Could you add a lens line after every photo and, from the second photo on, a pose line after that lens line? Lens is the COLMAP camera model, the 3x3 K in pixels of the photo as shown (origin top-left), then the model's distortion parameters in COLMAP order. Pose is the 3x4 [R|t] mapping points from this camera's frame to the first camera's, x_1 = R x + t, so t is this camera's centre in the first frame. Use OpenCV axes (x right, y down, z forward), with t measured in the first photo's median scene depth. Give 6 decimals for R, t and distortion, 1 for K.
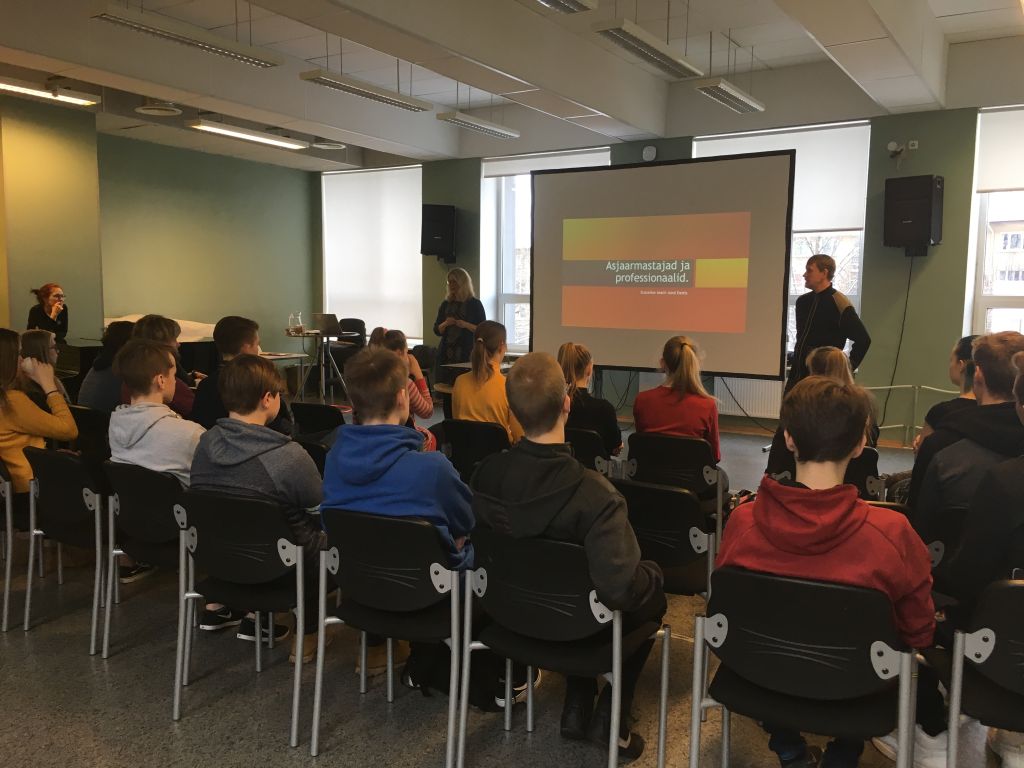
lens RADIAL K [[880.6, 0, 516.7], [0, 880.6, 384.9], [0, 0, 1]] dist [0.062246, -0.086286]
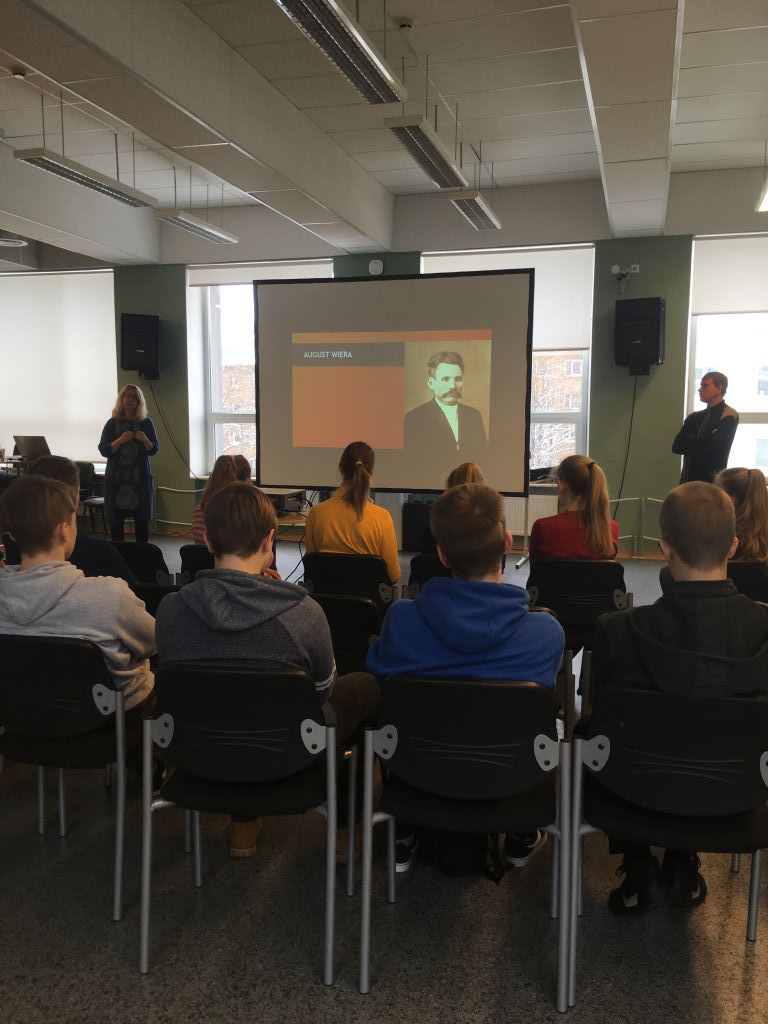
lens RADIAL K [[880.6, 0, 384.7], [0, 880.6, 519.3], [0, 0, 1]] dist [0.062246, -0.086286]
pose [[0.949774, -0.048238, 0.309195, -0.171702], [0.043319, 0.998802, 0.022758, -0.009175], [-0.309923, -0.008221, 0.950726, 0.086530]]
